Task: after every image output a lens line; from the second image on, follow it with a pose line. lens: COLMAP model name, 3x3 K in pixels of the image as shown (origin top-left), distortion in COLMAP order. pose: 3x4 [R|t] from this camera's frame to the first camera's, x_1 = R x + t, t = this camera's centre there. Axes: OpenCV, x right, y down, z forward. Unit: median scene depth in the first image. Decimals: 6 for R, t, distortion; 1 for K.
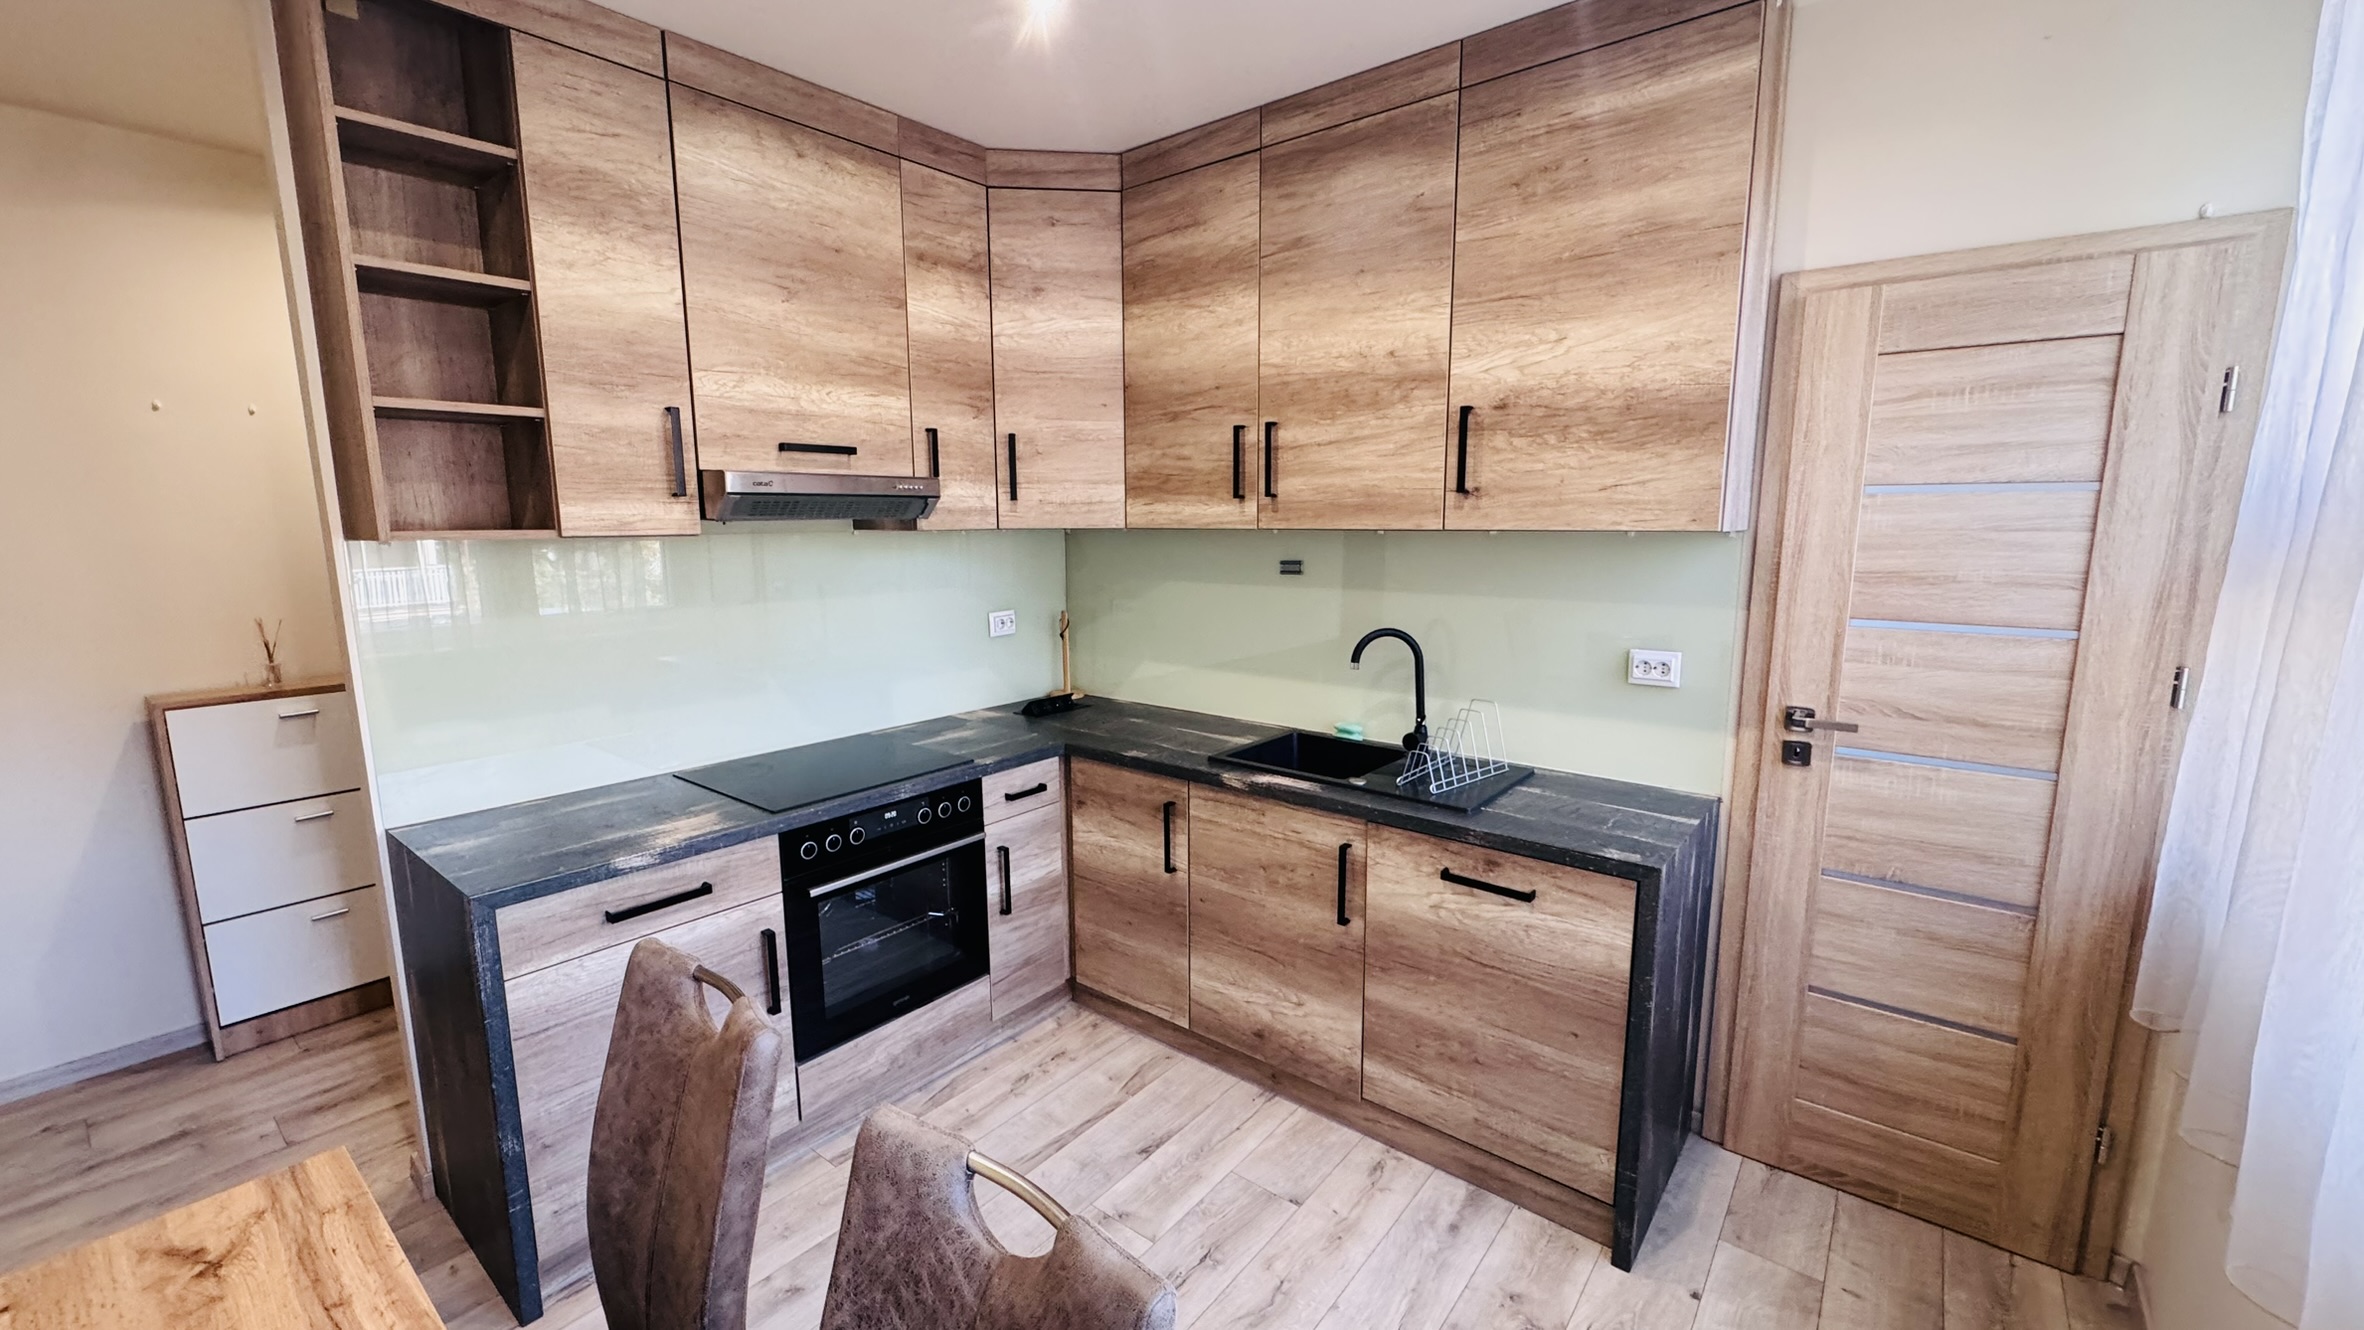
lens RADIAL K [[940.2, 0, 1174.0], [0, 940.2, 663.4], [0, 0, 1]] dist [-0.001185, -0.000067]
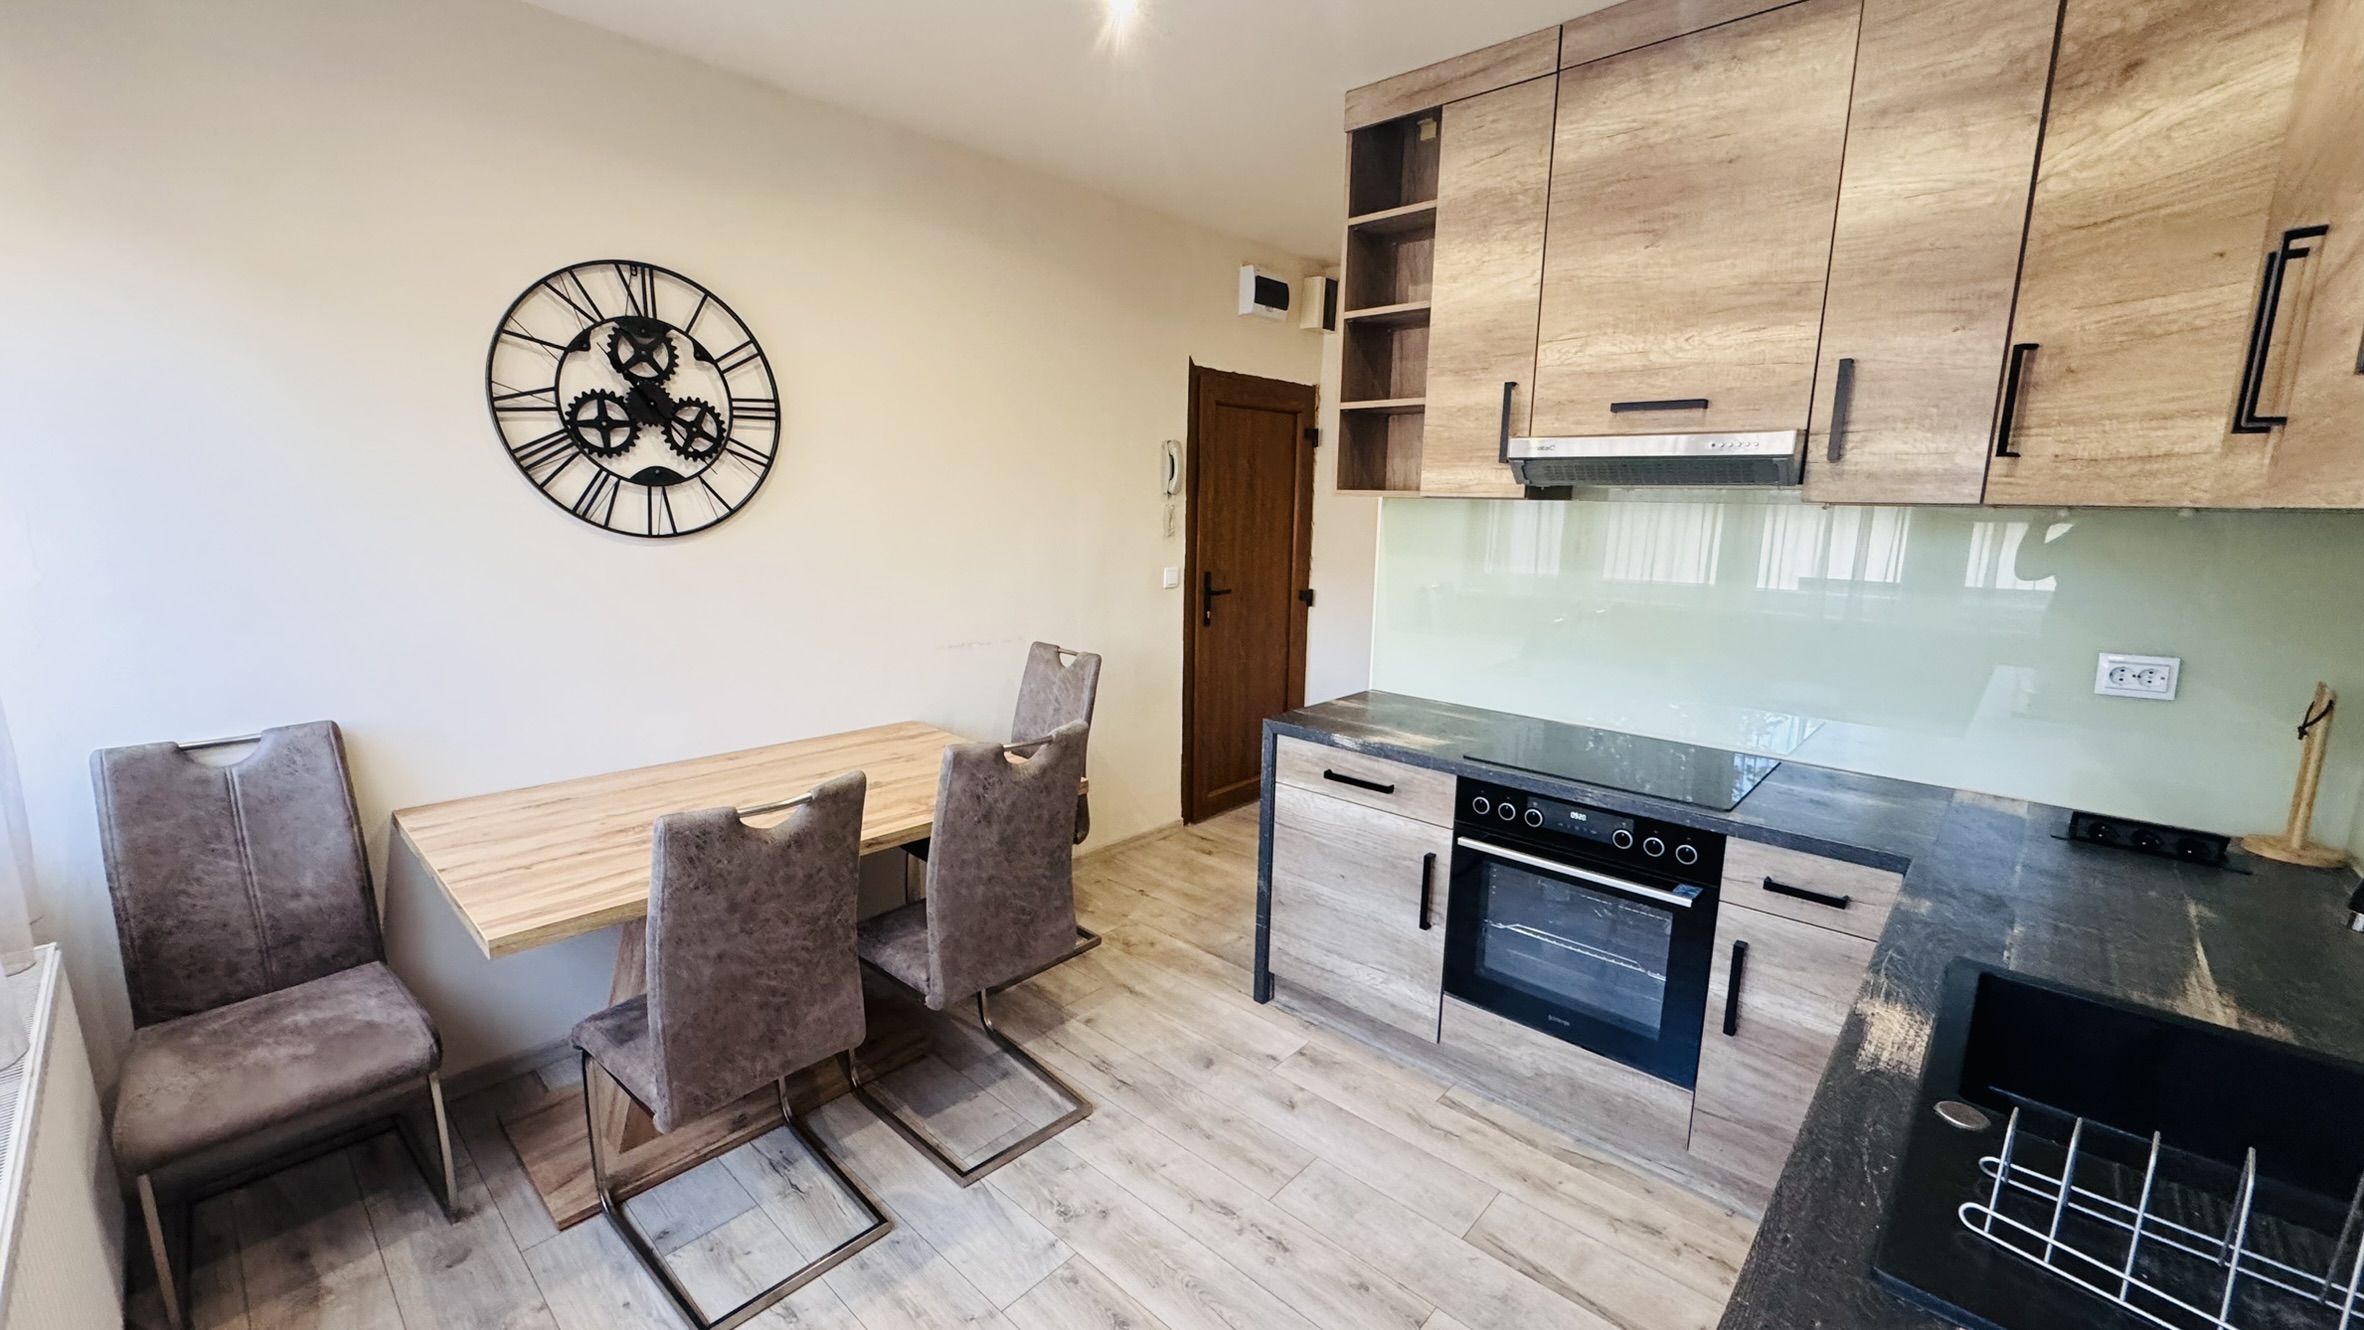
lens RADIAL K [[940.2, 0, 1174.0], [0, 940.2, 663.4], [0, 0, 1]] dist [-0.001185, -0.000067]
pose [[-0.059327, 0.182670, -0.981383, 0.571194], [-0.168556, 0.967165, 0.190213, -0.084718], [0.983905, 0.176703, -0.026589, 0.619564]]
